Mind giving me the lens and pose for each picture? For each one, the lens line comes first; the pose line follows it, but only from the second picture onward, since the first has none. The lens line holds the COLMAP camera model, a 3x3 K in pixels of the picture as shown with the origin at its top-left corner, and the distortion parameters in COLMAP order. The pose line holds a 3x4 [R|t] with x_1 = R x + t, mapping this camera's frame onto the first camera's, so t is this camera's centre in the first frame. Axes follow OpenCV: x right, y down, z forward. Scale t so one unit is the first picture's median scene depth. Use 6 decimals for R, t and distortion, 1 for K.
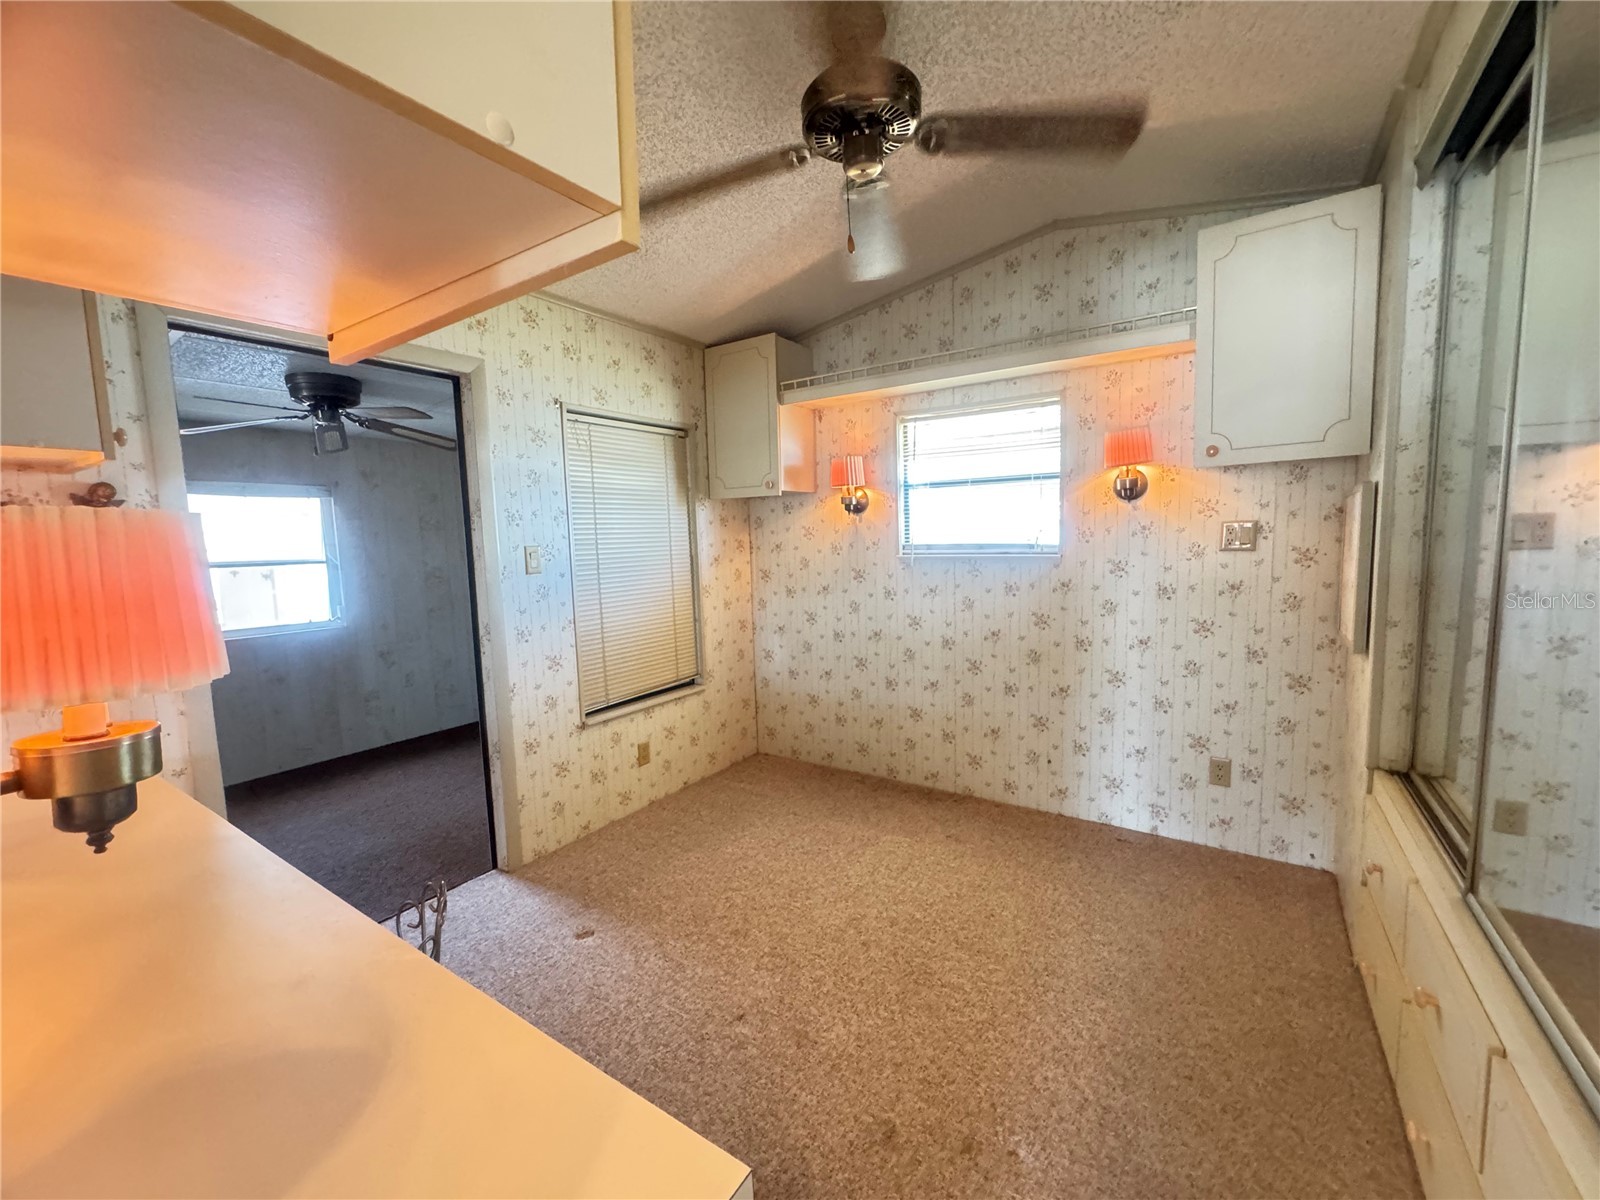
lens RADIAL K [[641.2, 0, 798.5], [0, 641.2, 605.1], [0, 0, 1]] dist [-0.000378, -0.000707]
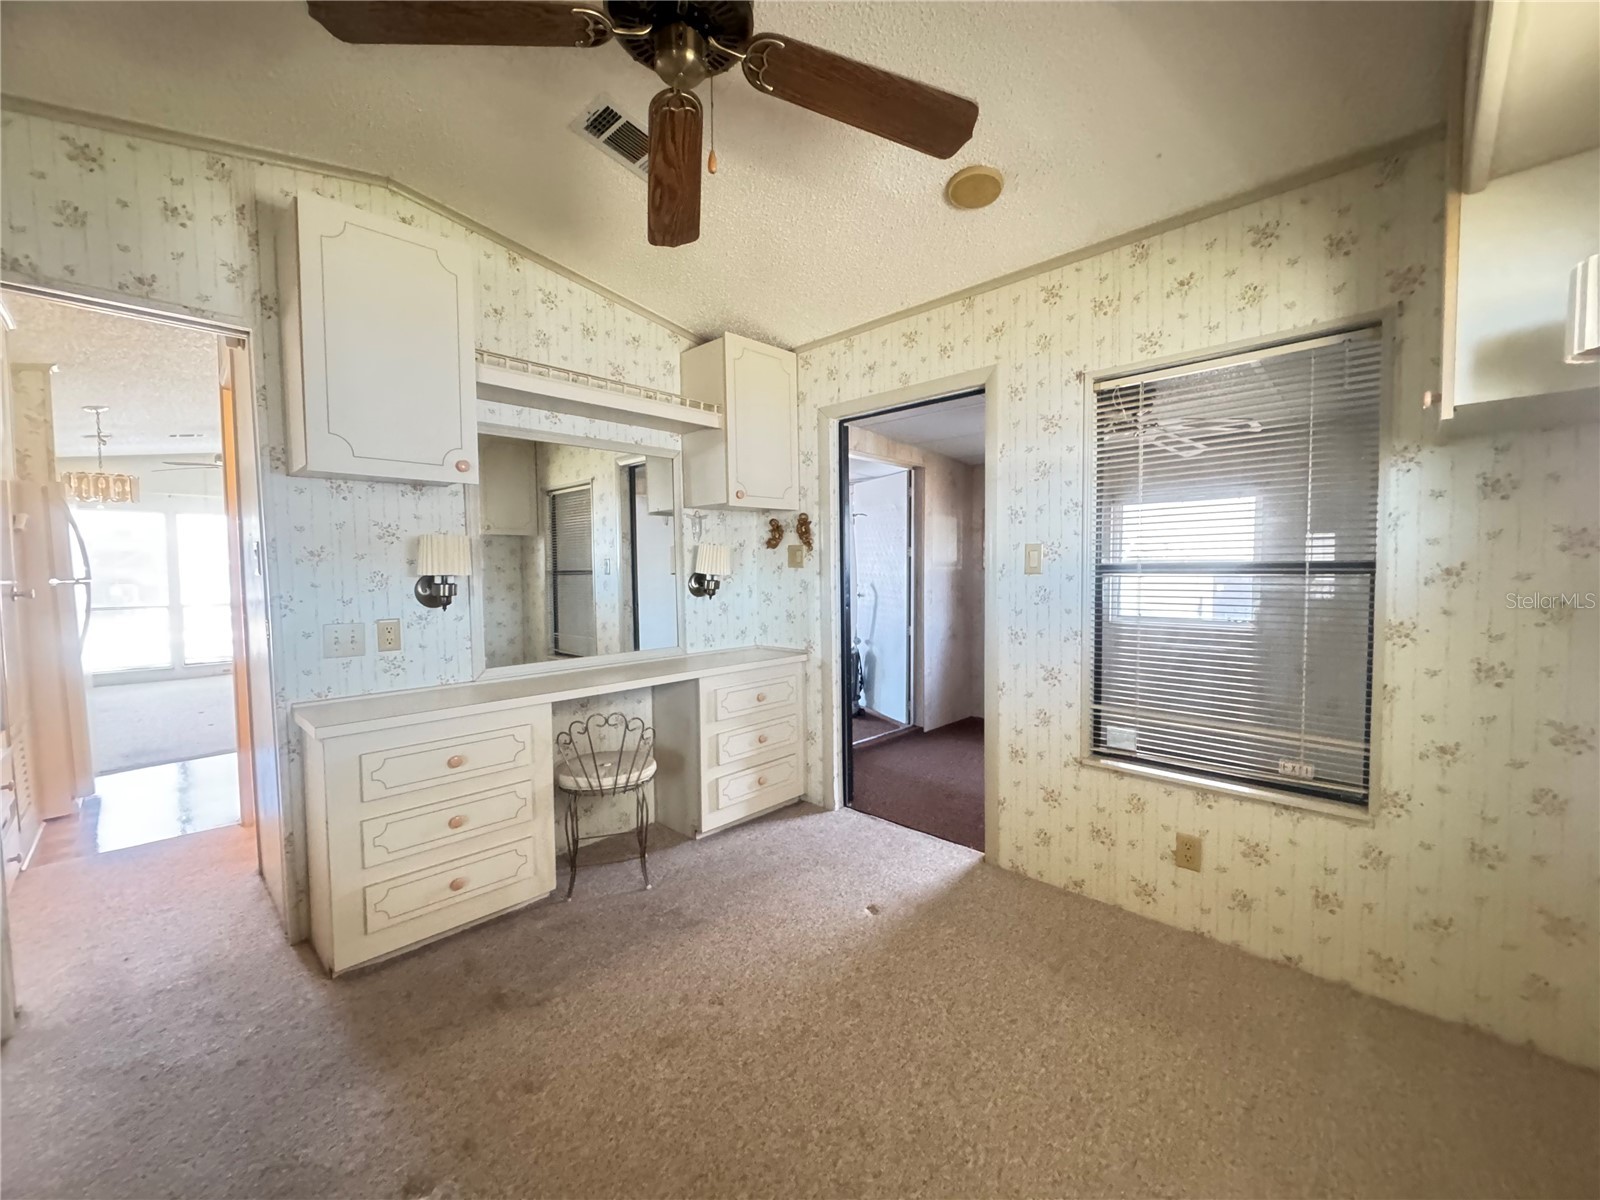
lens RADIAL K [[641.2, 0, 803.2], [0, 641.2, 600.4], [0, 0, 1]] dist [-0.000378, -0.000707]
pose [[-0.179018, 0.083526, -0.980294, 0.596011], [-0.091749, 0.990630, 0.101161, -0.077980], [0.979558, 0.108051, -0.169677, 0.880665]]
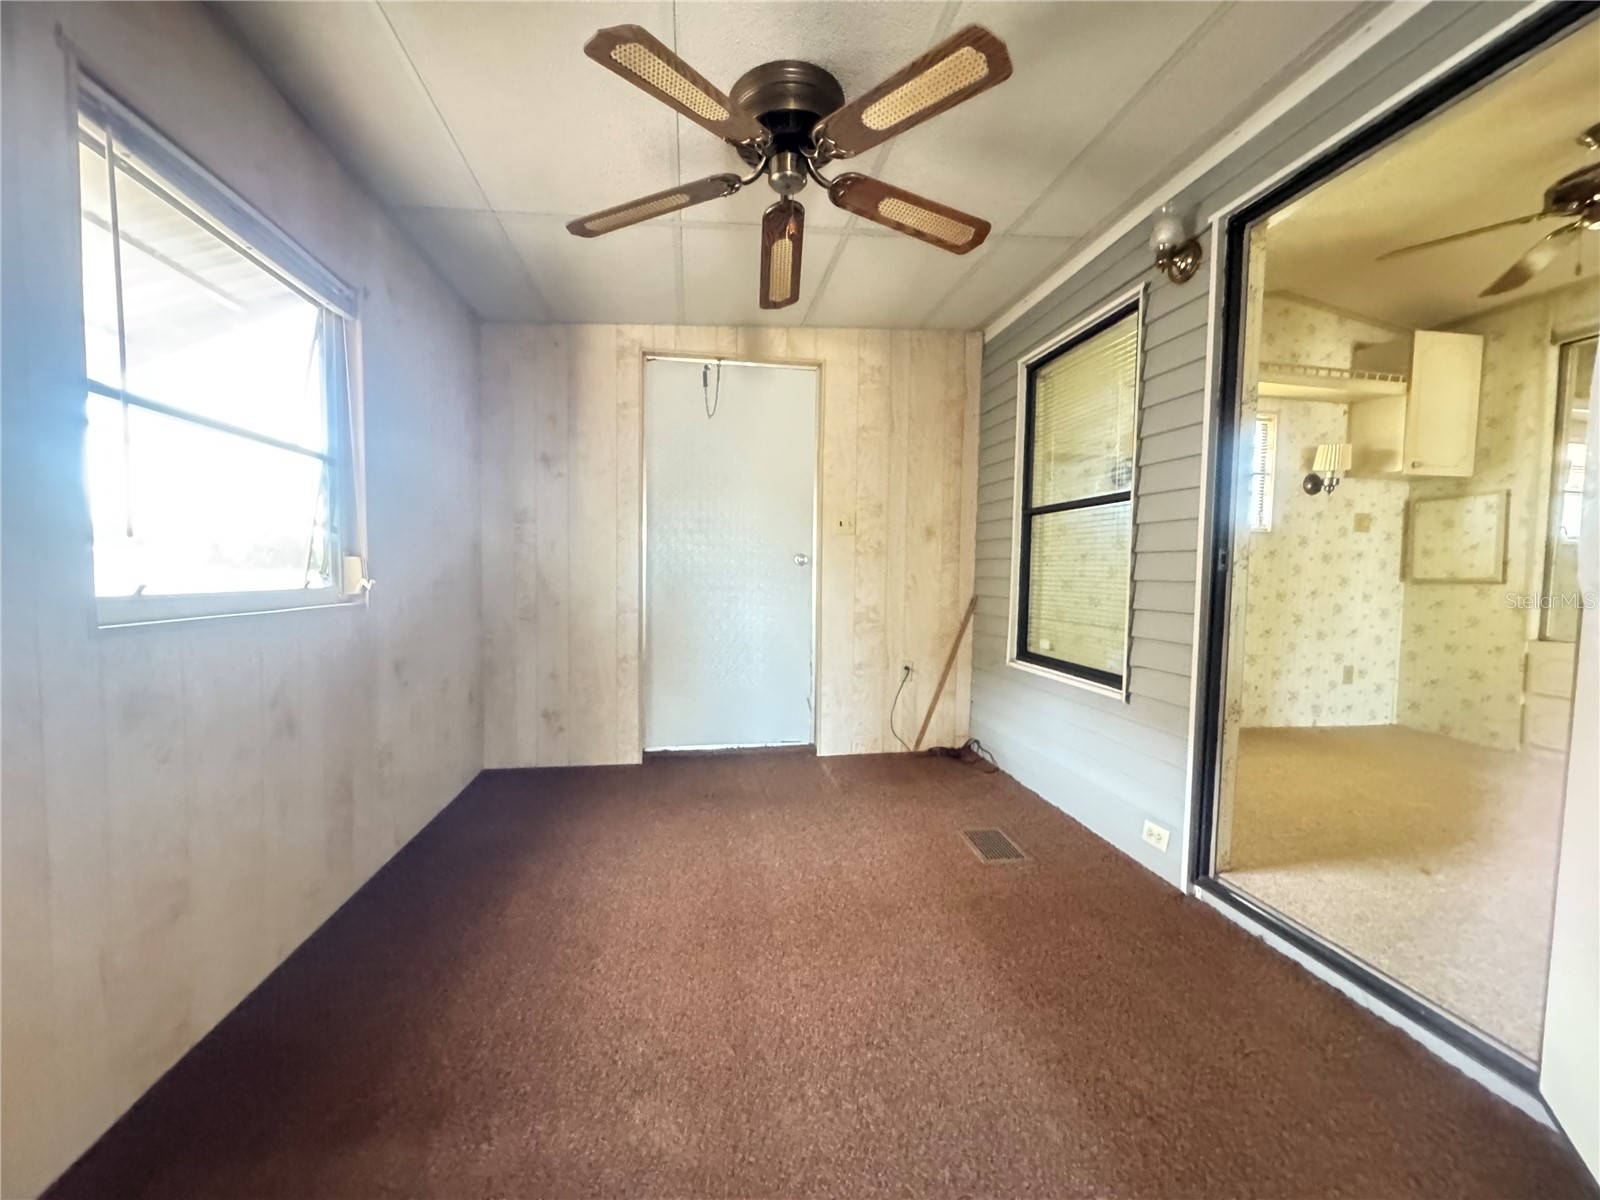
lens RADIAL K [[641.2, 0, 801.0], [0, 641.2, 600.7], [0, 0, 1]] dist [-0.000378, -0.000707]
pose [[0.721683, 0.008965, 0.692166, -1.357158], [0.032971, 0.998336, -0.047307, 0.109498], [-0.691438, 0.056962, 0.720186, 0.781456]]
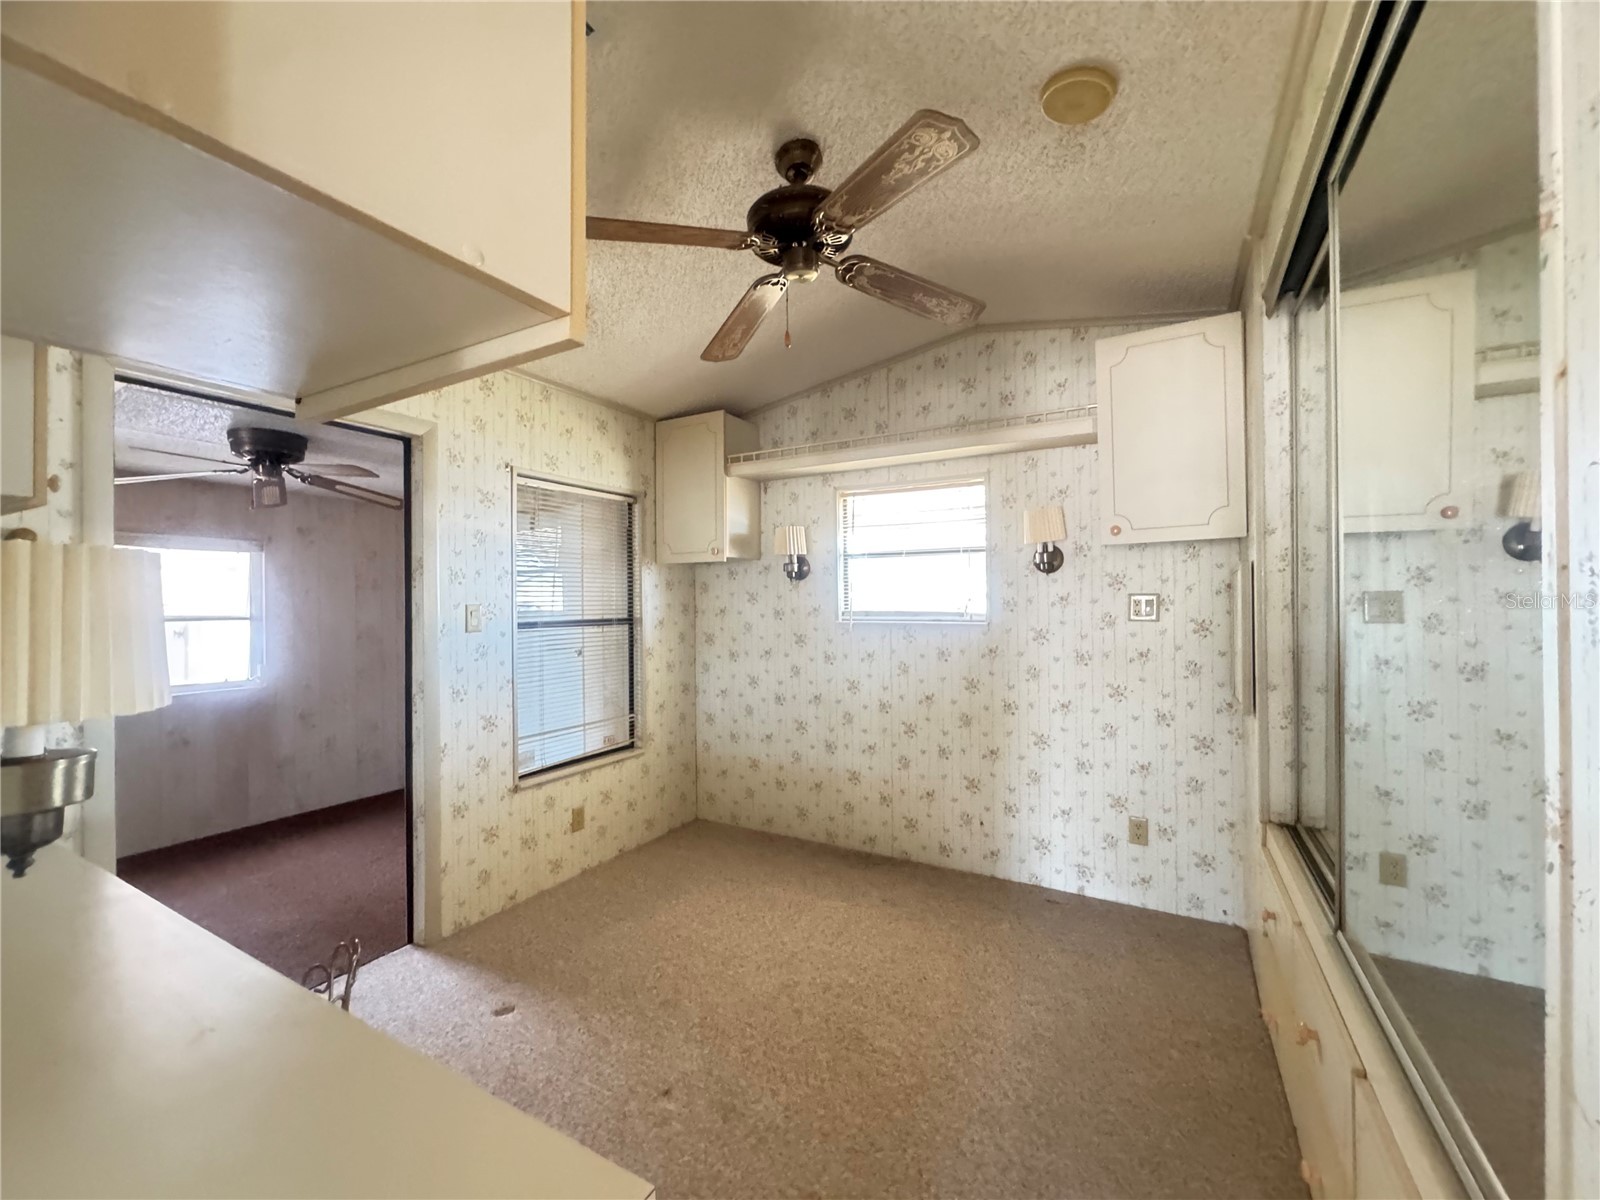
lens RADIAL K [[641.2, 0, 798.3], [0, 641.2, 605.2], [0, 0, 1]] dist [-0.000378, -0.000707]
pose [[0.996810, 0.019906, 0.077294, 0.013771], [-0.011523, 0.994147, -0.107419, 0.011650], [-0.078979, 0.106186, 0.991205, -0.035334]]
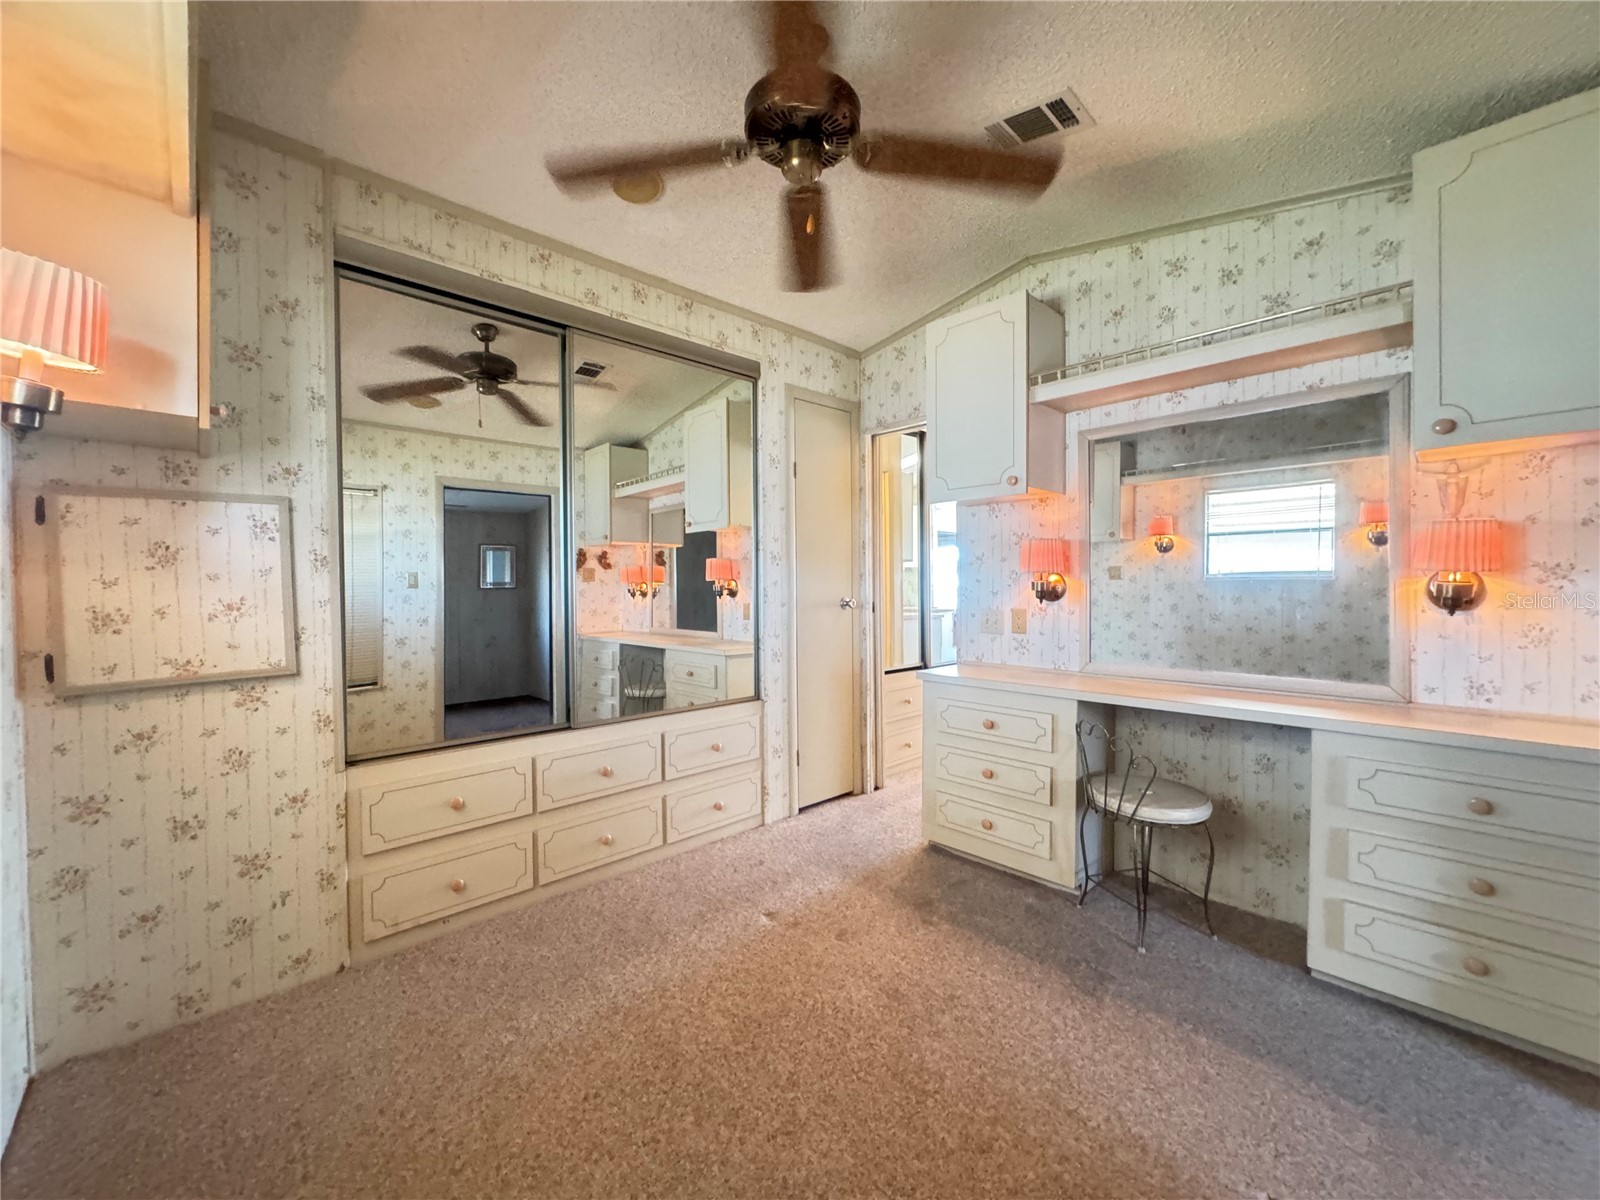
lens RADIAL K [[641.2, 0, 797.2], [0, 641.2, 600.8], [0, 0, 1]] dist [-0.000378, -0.000707]
pose [[-0.973086, 0.033563, 0.227987, 0.000785], [0.063257, 0.990237, 0.124215, -0.086600], [-0.221592, 0.135294, -0.965708, 1.303861]]
